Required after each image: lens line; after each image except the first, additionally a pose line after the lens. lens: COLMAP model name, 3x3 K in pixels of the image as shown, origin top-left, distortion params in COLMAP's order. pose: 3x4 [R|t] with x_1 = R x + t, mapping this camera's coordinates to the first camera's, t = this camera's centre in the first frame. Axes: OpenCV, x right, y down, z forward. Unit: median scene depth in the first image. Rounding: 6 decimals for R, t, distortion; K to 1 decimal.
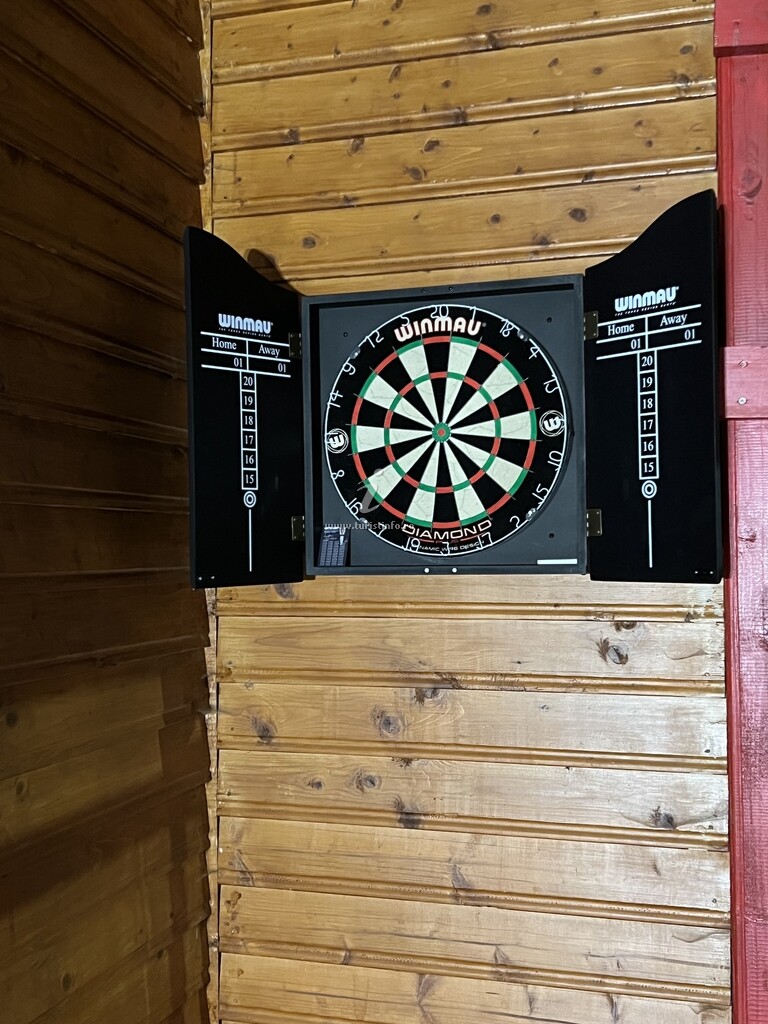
lens RADIAL K [[1190.4, 0, 380.9], [0, 1190.4, 517.6], [0, 0, 1]] dist [0.044703, 0.000000]
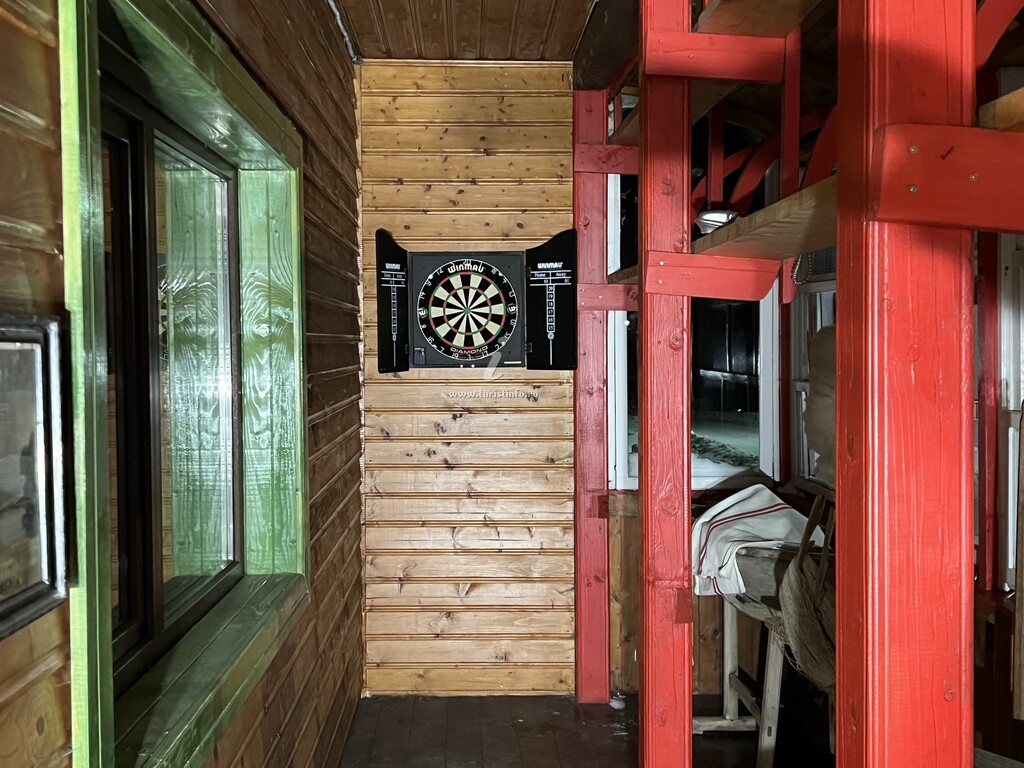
lens RADIAL K [[1190.4, 0, 512.3], [0, 1190.4, 382.0], [0, 0, 1]] dist [0.044703, 0.000000]
pose [[0.950441, -0.008109, 0.310799, -0.638277], [-0.010547, 0.998243, 0.058299, -0.068988], [-0.310725, -0.058688, 0.948686, -1.409704]]
